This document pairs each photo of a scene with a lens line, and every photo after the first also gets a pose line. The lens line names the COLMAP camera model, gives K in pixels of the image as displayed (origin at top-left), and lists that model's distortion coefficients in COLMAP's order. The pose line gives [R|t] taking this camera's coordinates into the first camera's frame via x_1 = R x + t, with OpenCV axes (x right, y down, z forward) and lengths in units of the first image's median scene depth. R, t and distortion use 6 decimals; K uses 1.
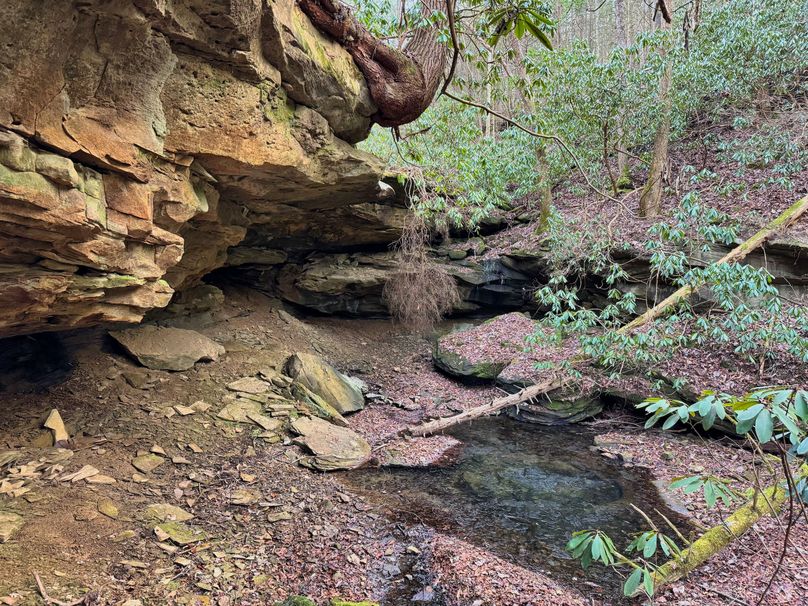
lens RADIAL K [[568.5, 0, 420.3], [0, 568.5, 307.0], [0, 0, 1]] dist [0.057681, -0.106980]
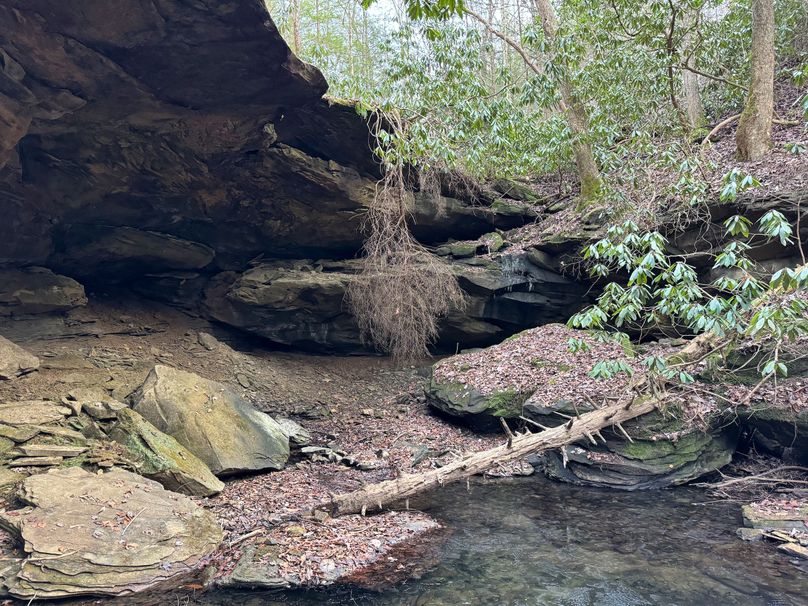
lens RADIAL K [[568.5, 0, 420.3], [0, 568.5, 307.0], [0, 0, 1]] dist [0.057681, -0.106980]
pose [[0.997207, -0.037155, -0.064792, 0.065845], [0.026656, 0.987402, -0.155967, 0.099661], [0.069771, 0.153805, 0.985635, 0.383219]]
